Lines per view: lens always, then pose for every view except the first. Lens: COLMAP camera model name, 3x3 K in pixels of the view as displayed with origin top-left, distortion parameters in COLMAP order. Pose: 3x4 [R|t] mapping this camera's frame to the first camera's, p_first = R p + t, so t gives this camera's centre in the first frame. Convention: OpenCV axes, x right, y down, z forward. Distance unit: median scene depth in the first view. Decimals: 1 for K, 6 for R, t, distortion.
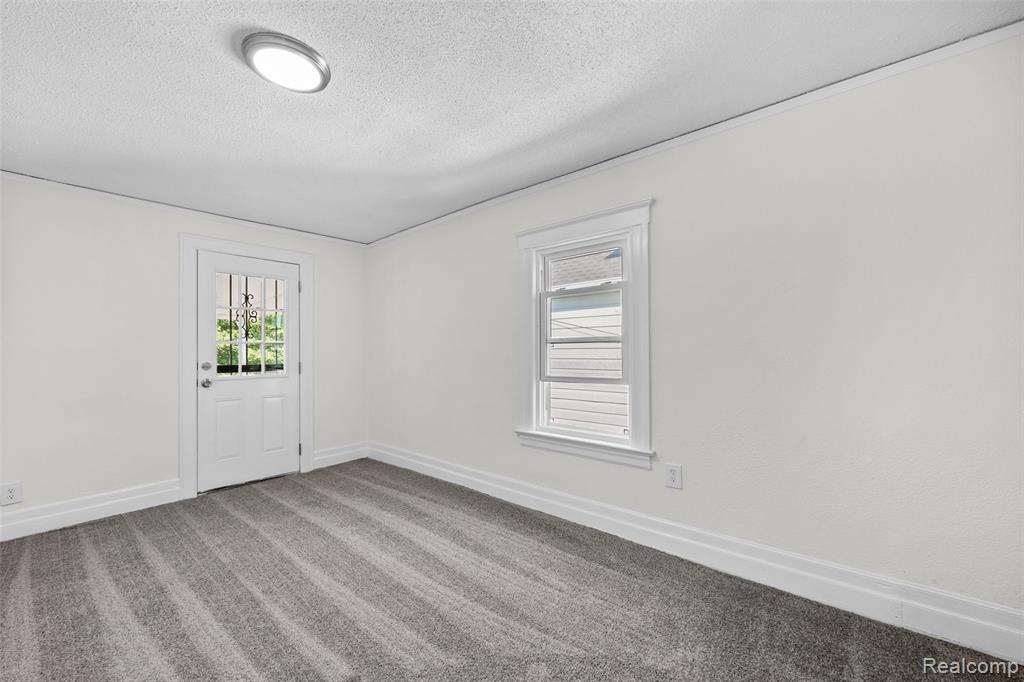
lens RADIAL K [[401.4, 0, 511.7], [0, 401.4, 352.9], [0, 0, 1]] dist [-0.000582, -0.000132]
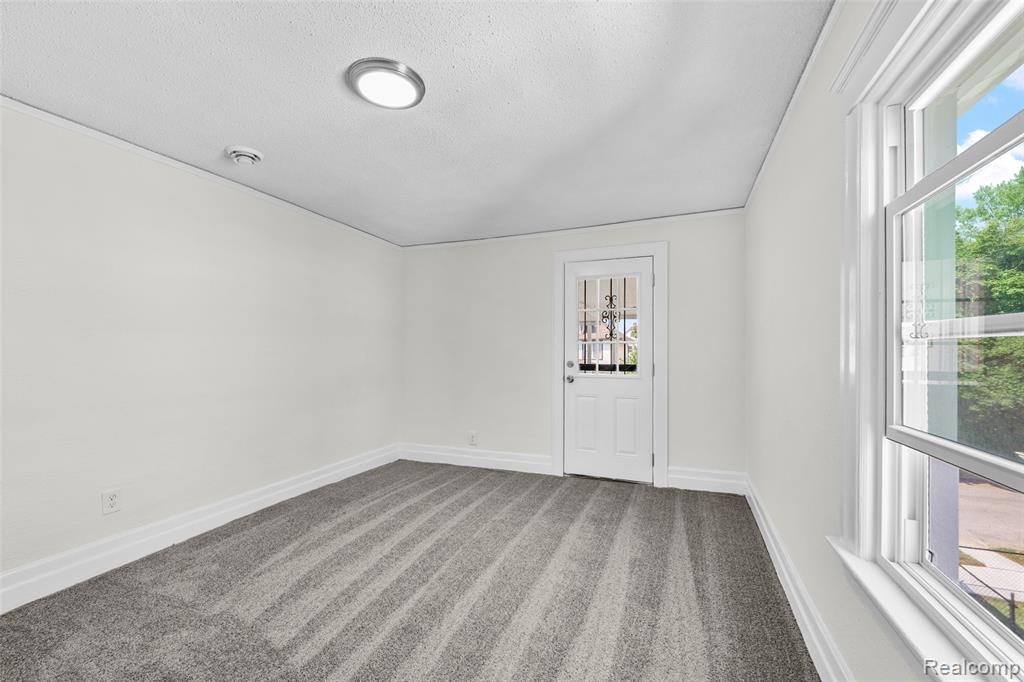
lens RADIAL K [[408.5, 0, 512.8], [0, 408.5, 345.5], [0, 0, 1]] dist [0.000405, 0.000108]
pose [[0.325180, -0.005036, -0.945639, 0.304487], [-0.003644, 0.999972, -0.006579, -0.012294], [0.945645, 0.005586, 0.325153, 0.503560]]
